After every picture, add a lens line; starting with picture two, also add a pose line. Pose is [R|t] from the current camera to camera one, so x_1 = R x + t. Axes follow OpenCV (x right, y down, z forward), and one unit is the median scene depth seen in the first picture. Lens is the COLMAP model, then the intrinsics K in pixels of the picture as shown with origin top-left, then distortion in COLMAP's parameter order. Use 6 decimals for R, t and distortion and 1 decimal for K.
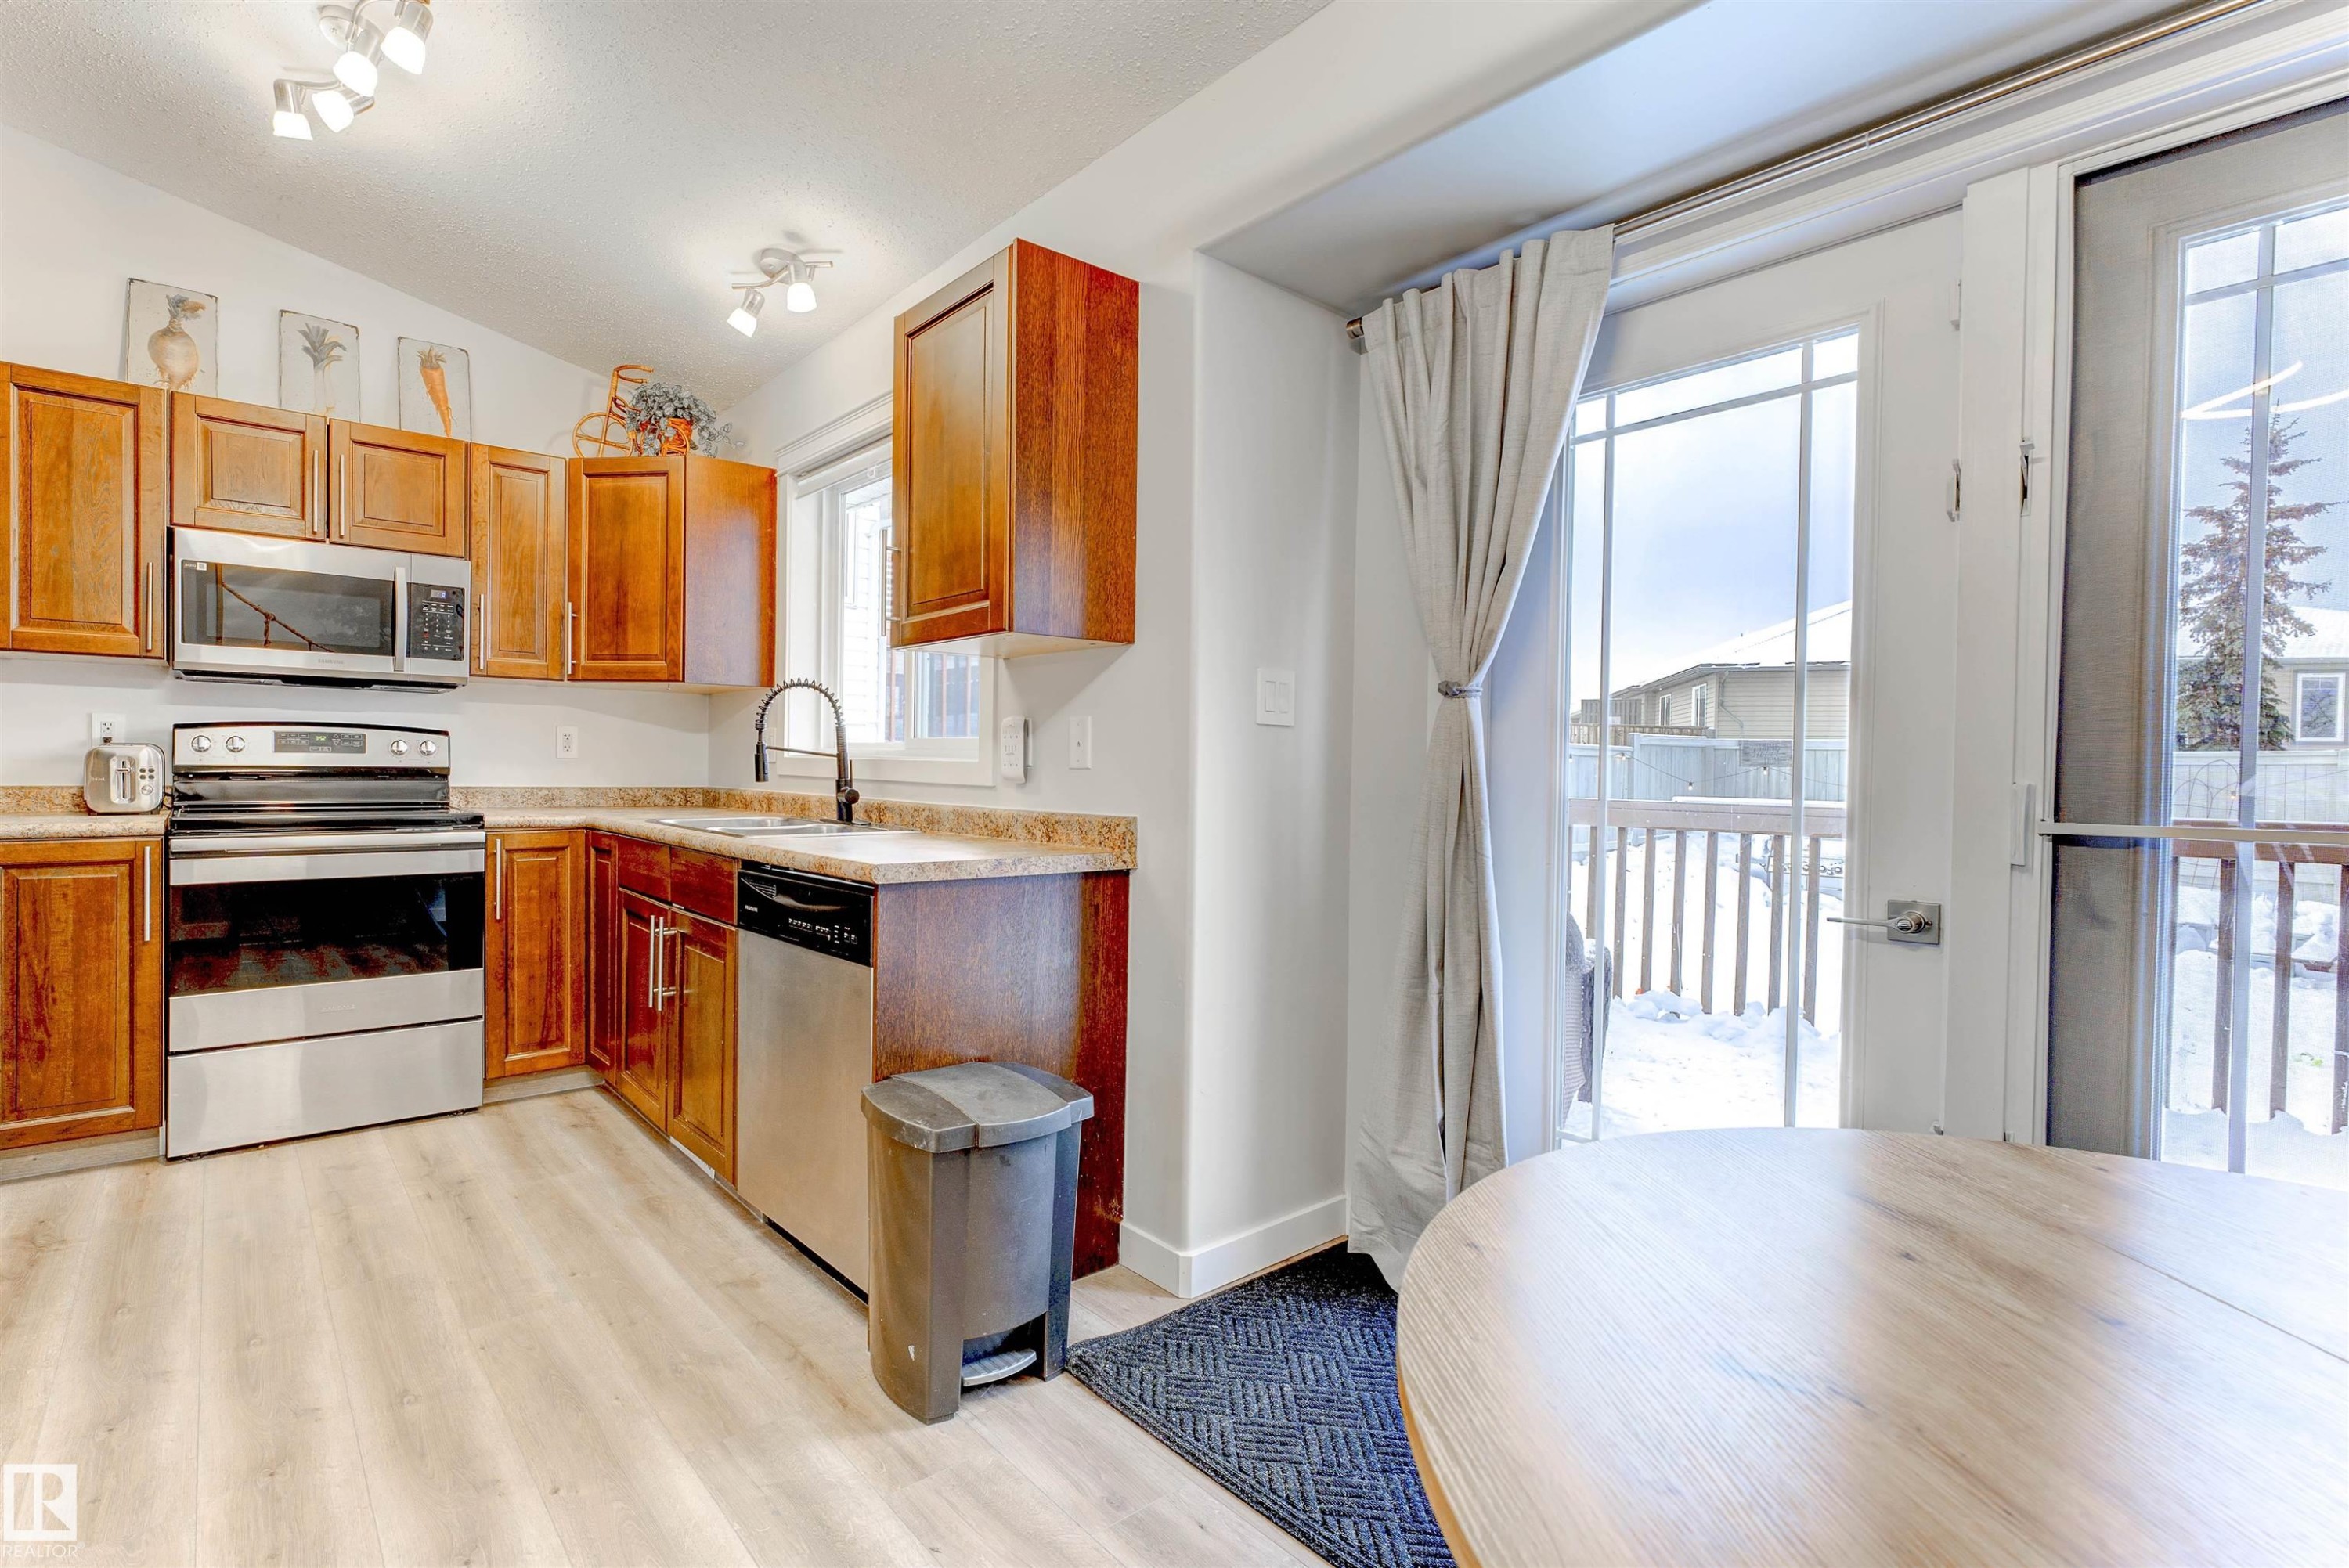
lens RADIAL K [[985.4, 0, 1174.5], [0, 985.4, 784.0], [0, 0, 1]] dist [-0.000483, -0.000049]
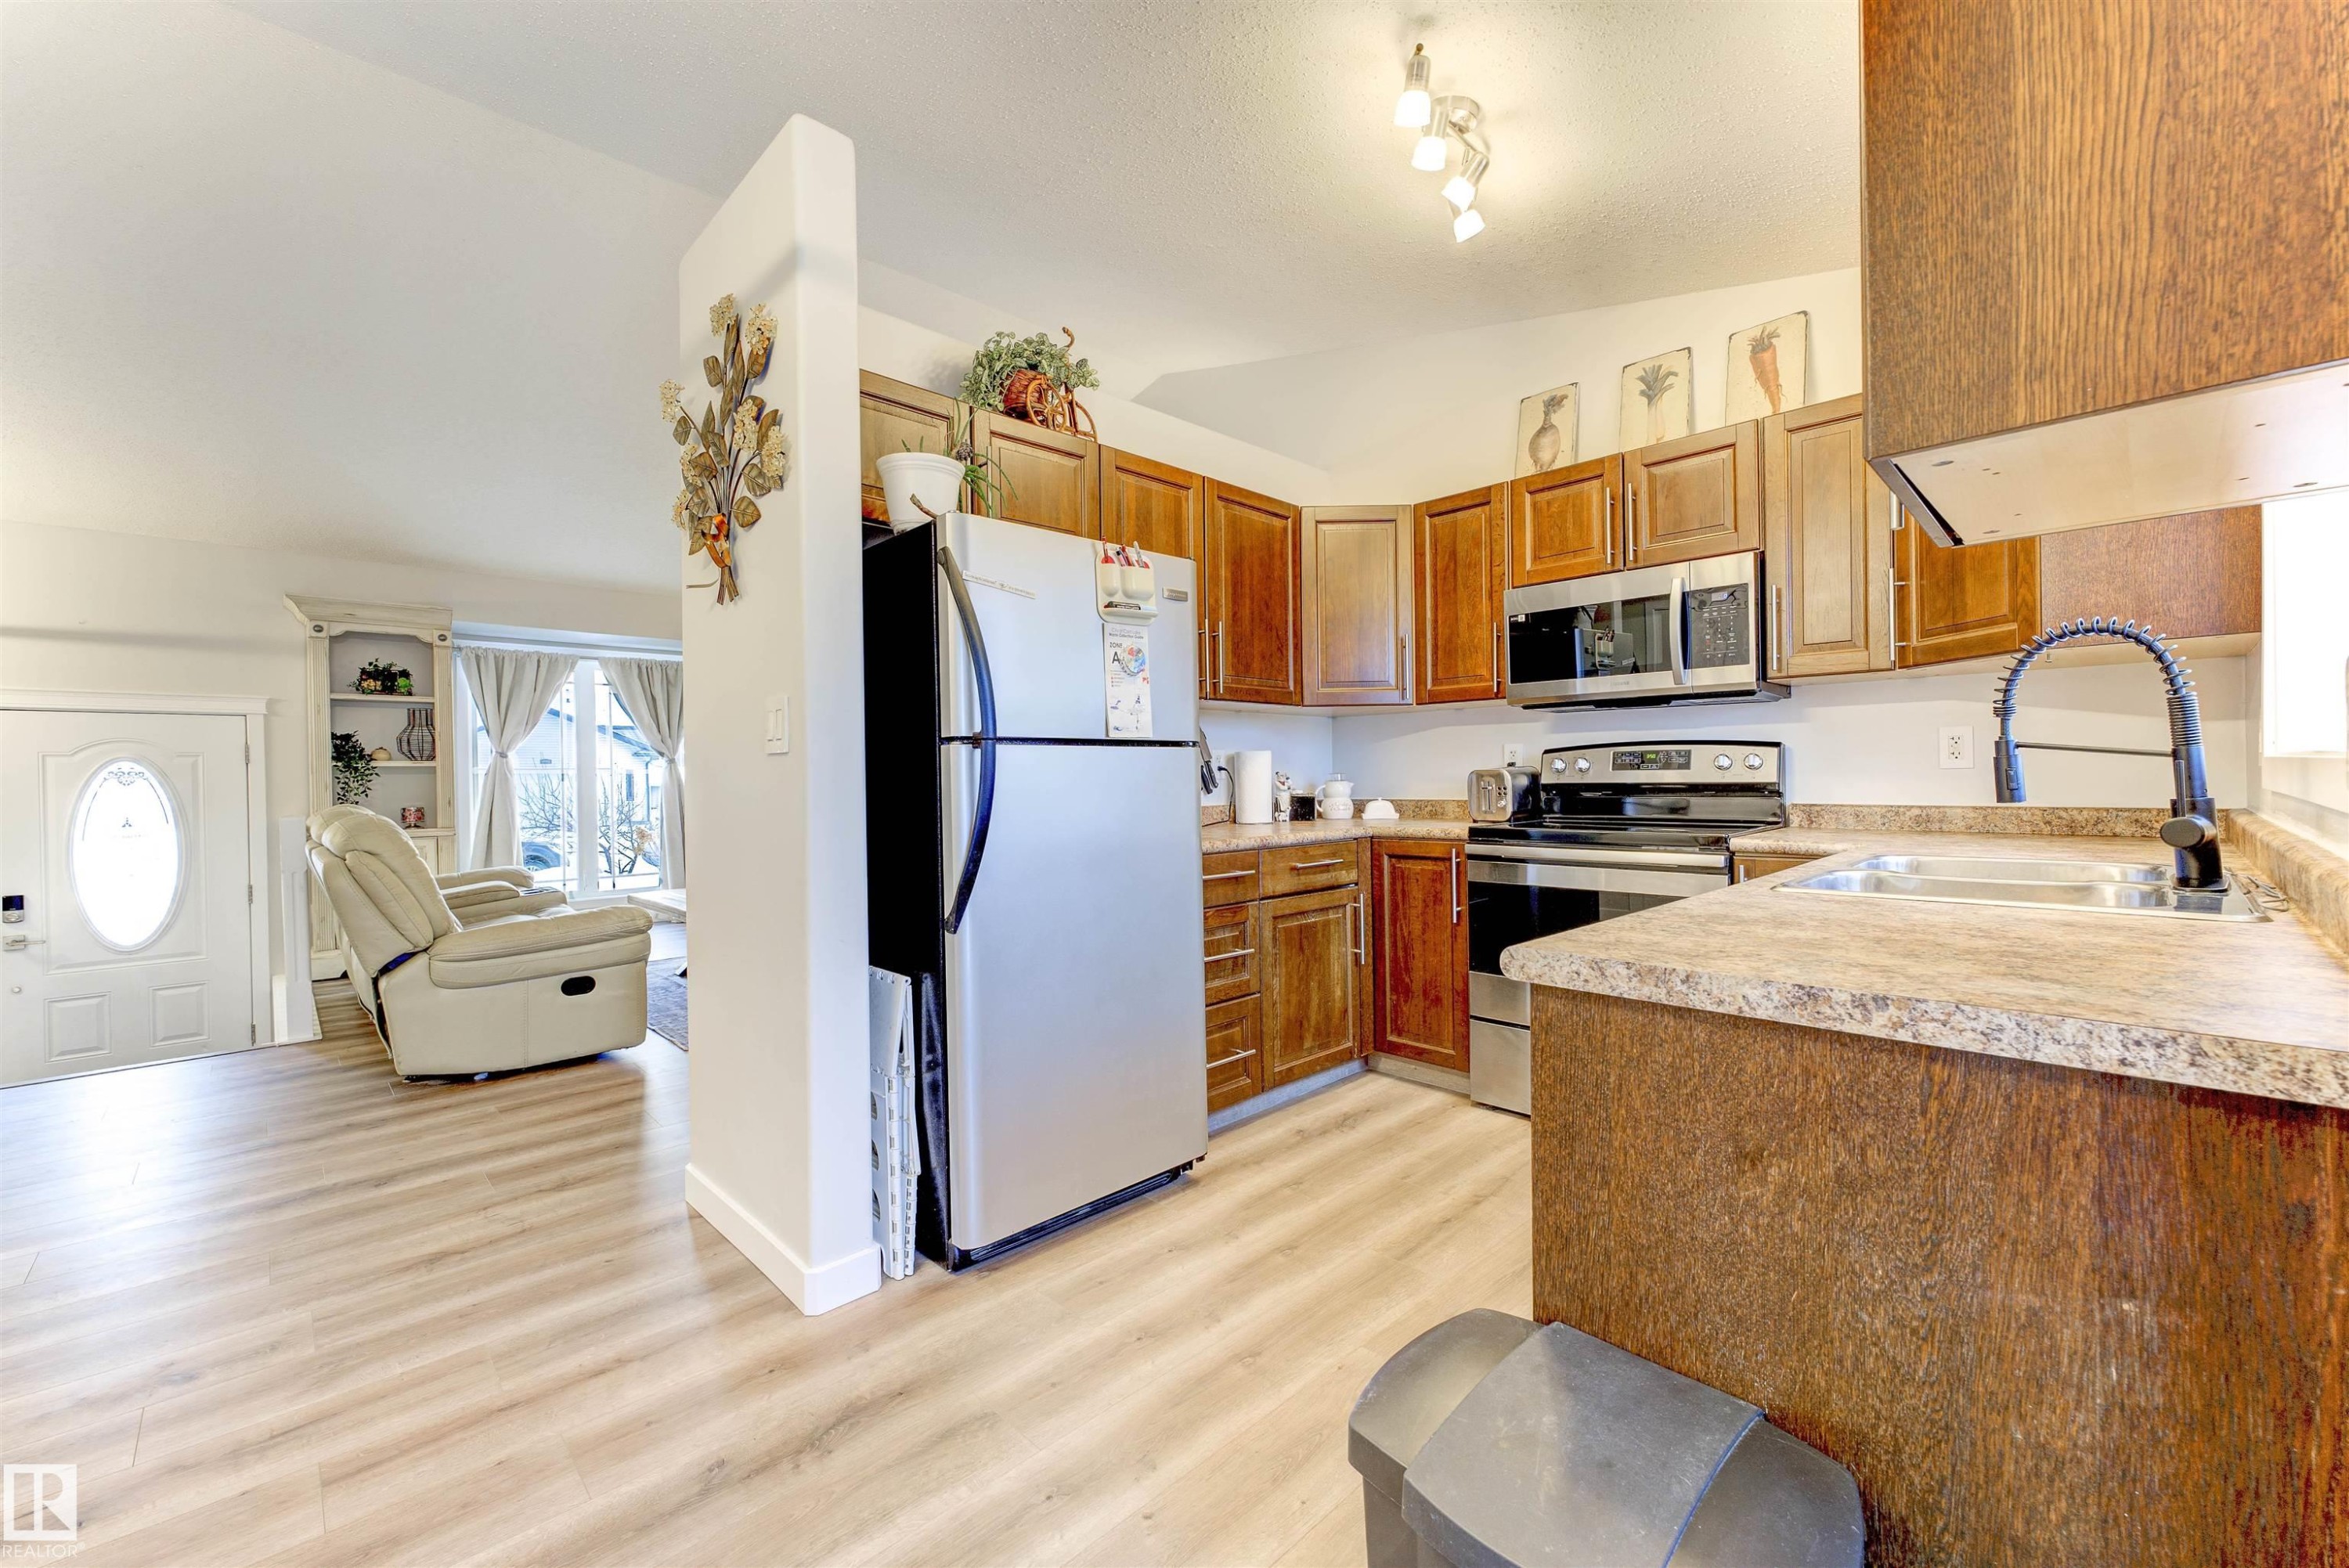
lens RADIAL K [[985.4, 0, 1174.5], [0, 985.4, 784.0], [0, 0, 1]] dist [-0.000483, -0.000049]
pose [[0.010516, -0.008364, -0.999910, 0.181942], [-0.004525, 0.999954, -0.008412, -0.006055], [0.999934, 0.004613, 0.010478, 0.497985]]
